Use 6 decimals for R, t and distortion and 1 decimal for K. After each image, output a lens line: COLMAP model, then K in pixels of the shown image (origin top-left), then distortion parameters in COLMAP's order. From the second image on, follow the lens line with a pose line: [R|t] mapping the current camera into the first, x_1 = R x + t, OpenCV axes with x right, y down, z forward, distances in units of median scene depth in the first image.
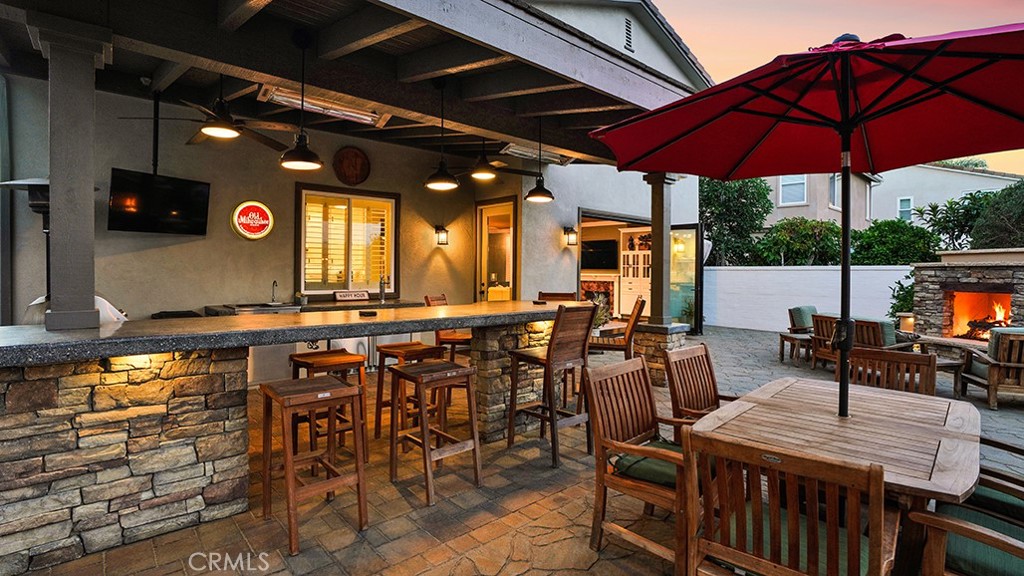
lens RADIAL K [[475.0, 0, 522.8], [0, 475.0, 284.3], [0, 0, 1]] dist [-0.030317, 0.001602]
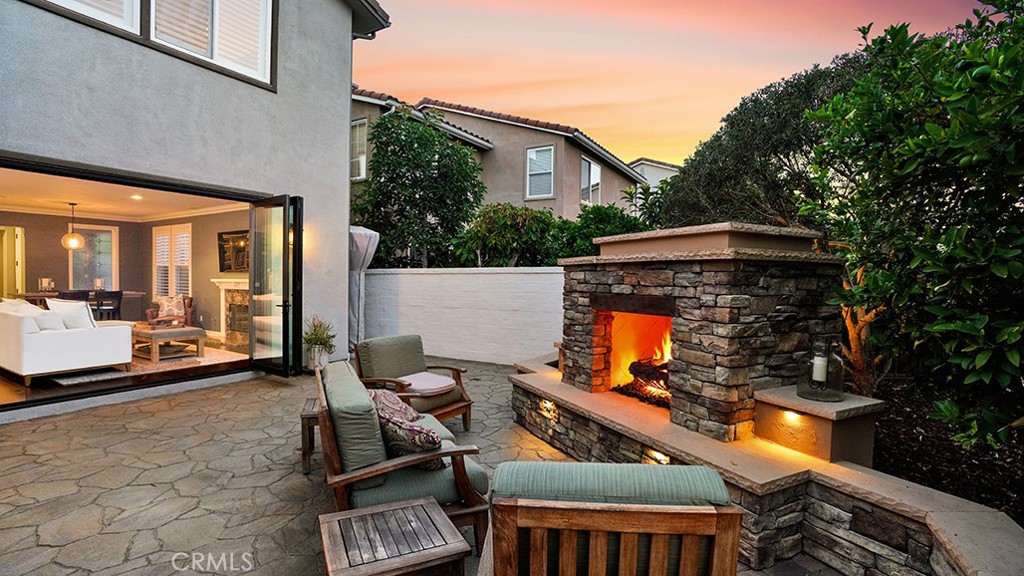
lens RADIAL K [[475.0, 0, 508.2], [0, 475.0, 284.6], [0, 0, 1]] dist [-0.030317, 0.001602]
pose [[0.954245, -0.006300, 0.298960, 0.626385], [0.009617, 0.999907, -0.009624, -0.009561], [-0.298872, 0.012059, 0.954217, 0.477513]]
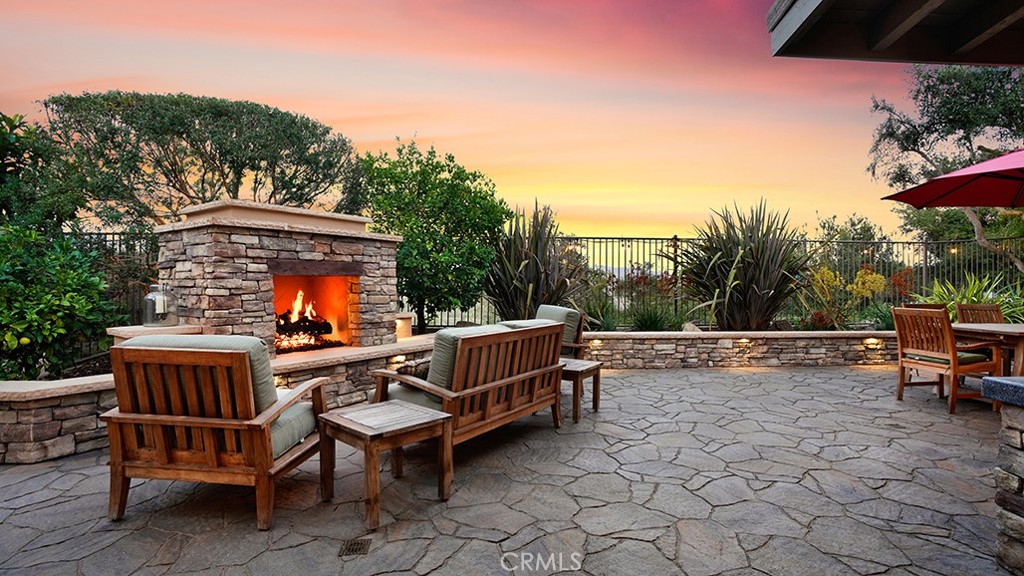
lens RADIAL K [[475.0, 0, 516.9], [0, 475.0, 285.0], [0, 0, 1]] dist [-0.030317, 0.001602]
pose [[-0.755320, -0.022897, 0.654955, 0.312824], [0.002247, 0.999293, 0.037526, 0.006239], [-0.655352, 0.029816, -0.754735, 1.209938]]
